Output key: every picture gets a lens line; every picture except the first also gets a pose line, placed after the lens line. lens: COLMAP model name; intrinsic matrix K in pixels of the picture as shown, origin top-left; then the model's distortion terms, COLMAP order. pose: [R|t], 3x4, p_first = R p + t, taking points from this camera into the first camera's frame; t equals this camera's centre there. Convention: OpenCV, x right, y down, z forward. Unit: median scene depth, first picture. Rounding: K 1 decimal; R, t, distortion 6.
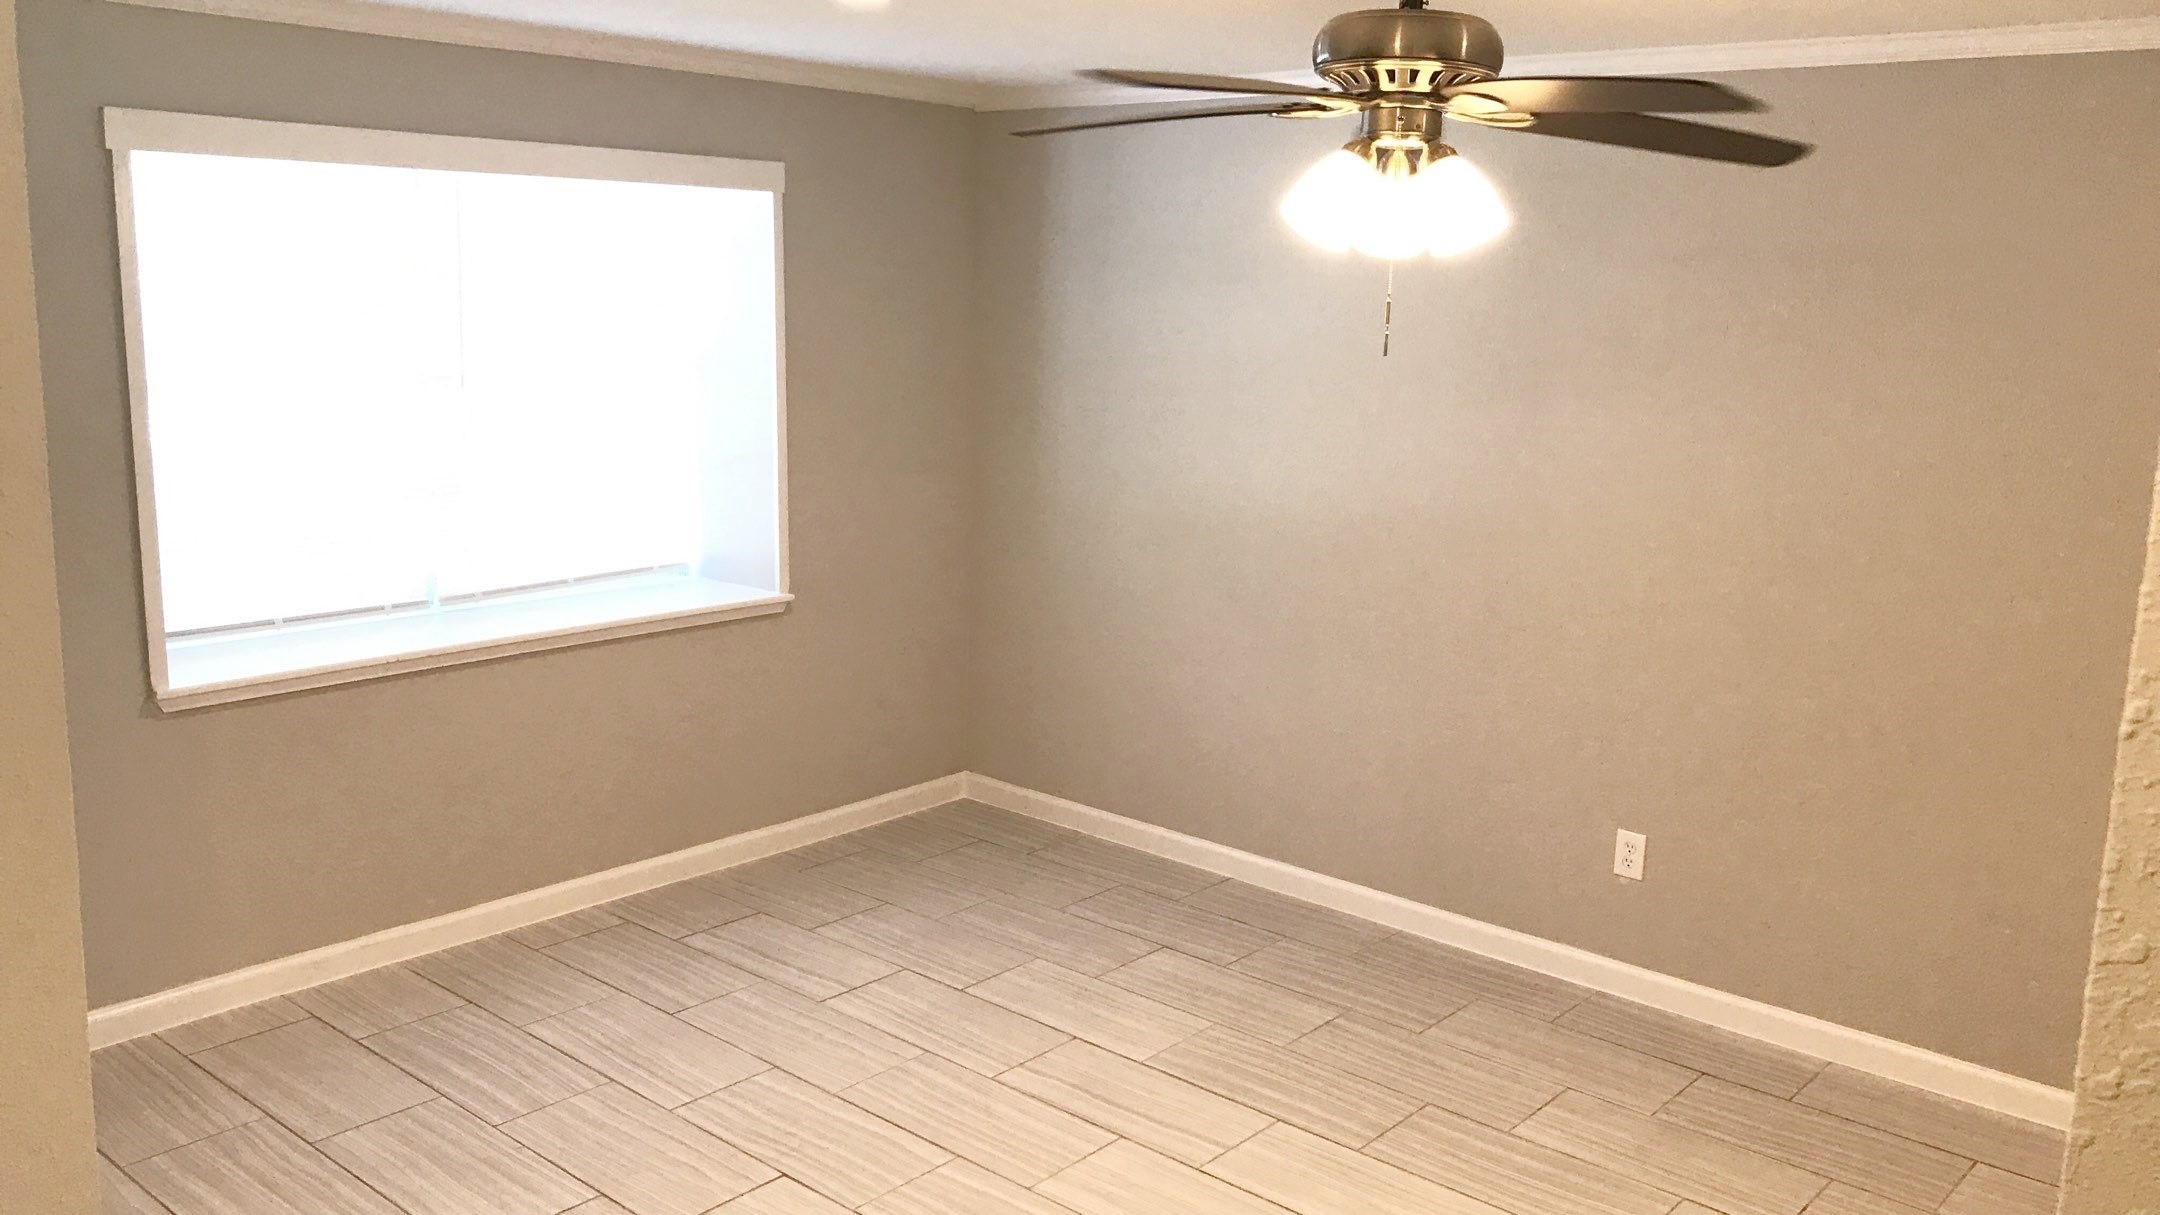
lens RADIAL K [[1783.4, 0, 1081.4], [0, 1783.4, 602.2], [0, 0, 1]] dist [0.021607, -0.020173]
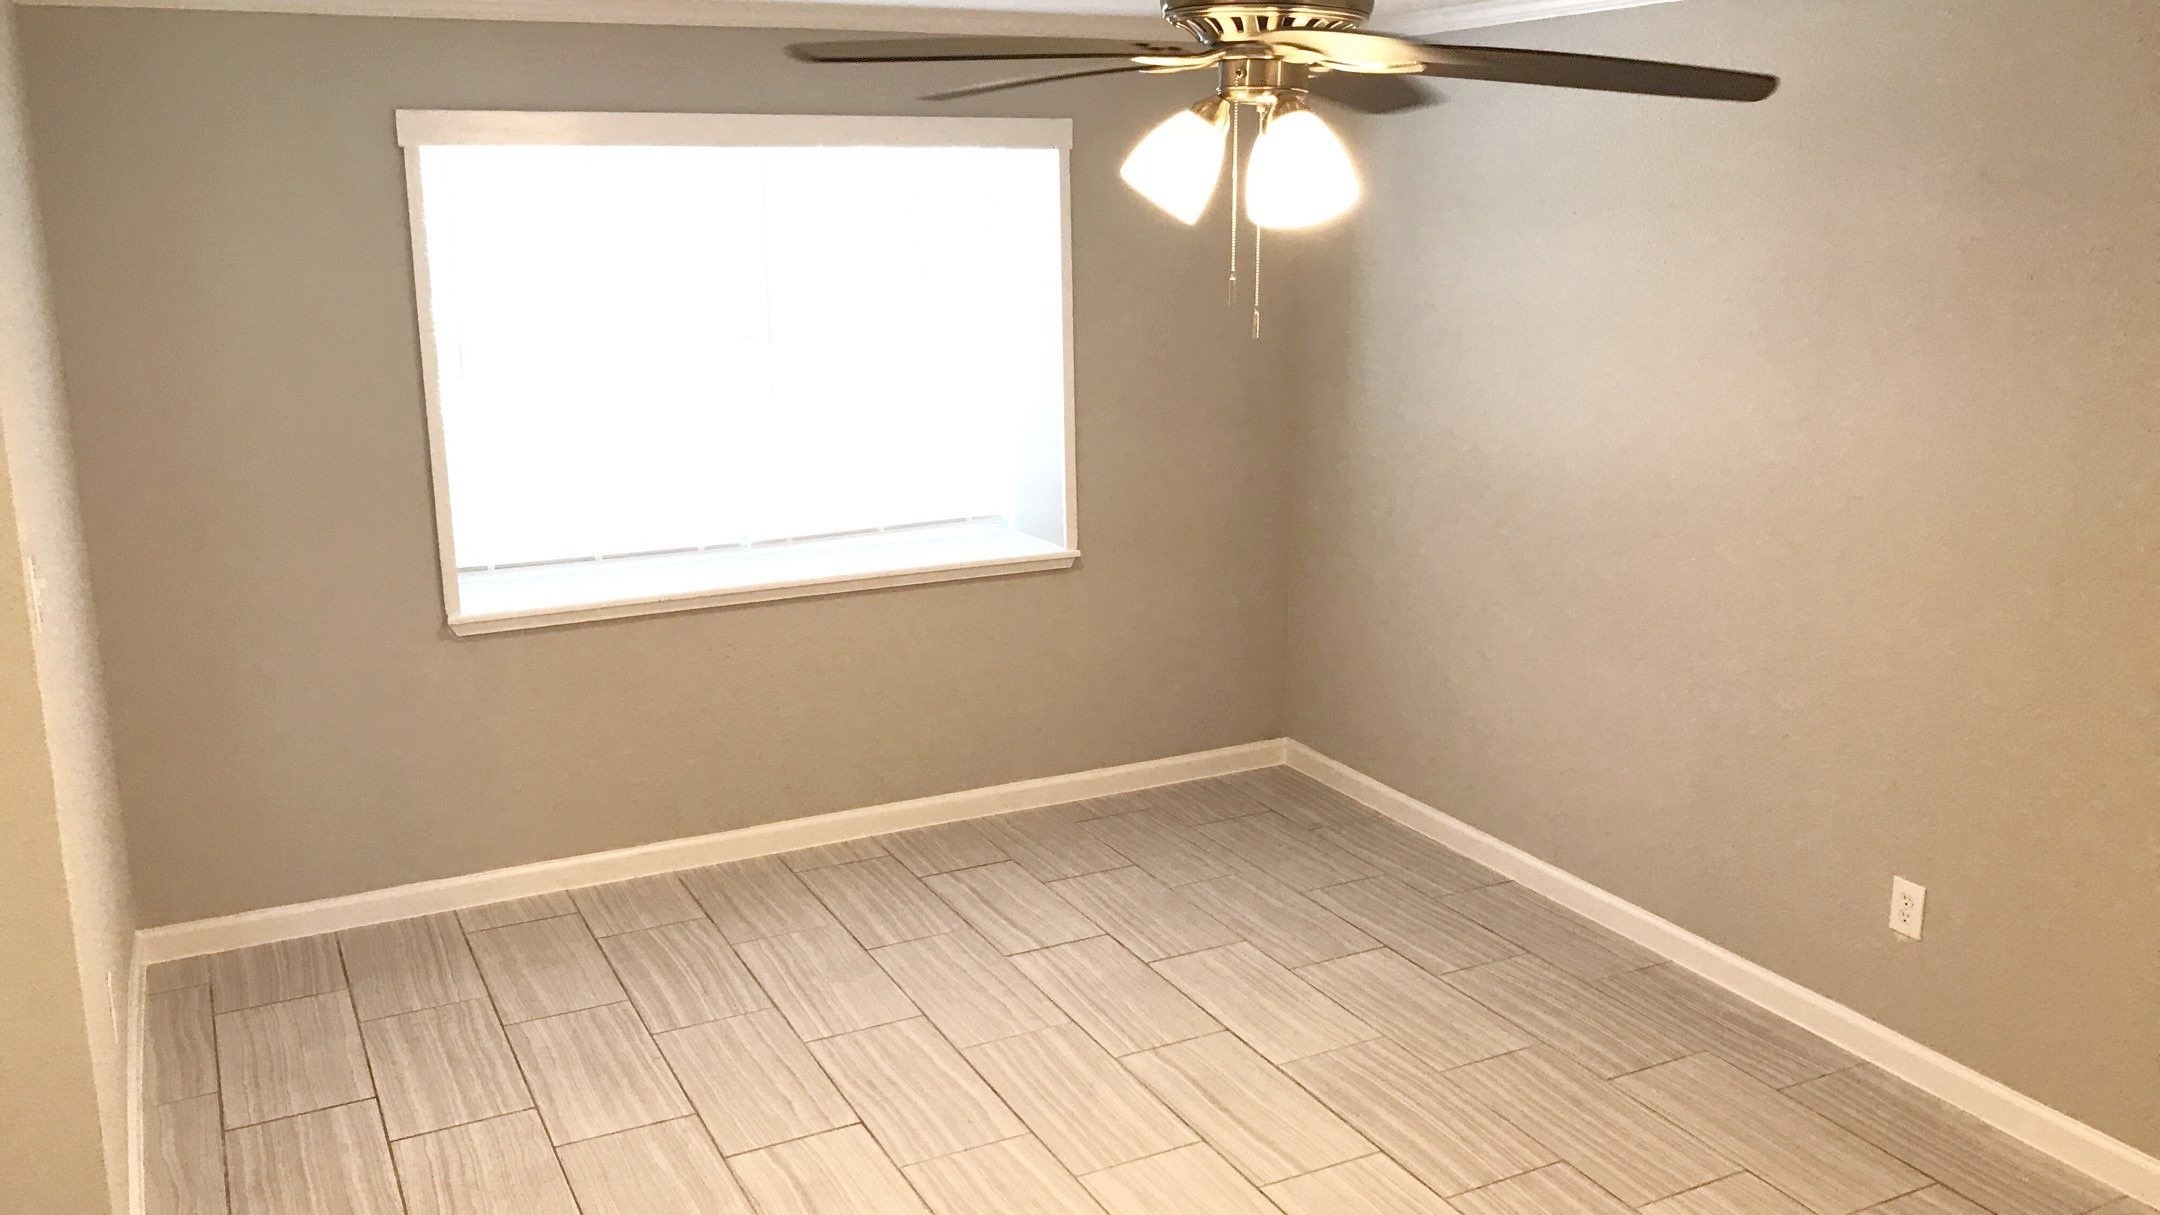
lens RADIAL K [[1783.4, 0, 1081.4], [0, 1783.4, 606.8], [0, 0, 1]] dist [0.021607, -0.020173]
pose [[0.923941, 0.054453, -0.378641, 0.267388], [-0.038160, 0.997999, 0.050407, -0.028227], [0.380628, -0.032125, 0.924170, 0.083378]]
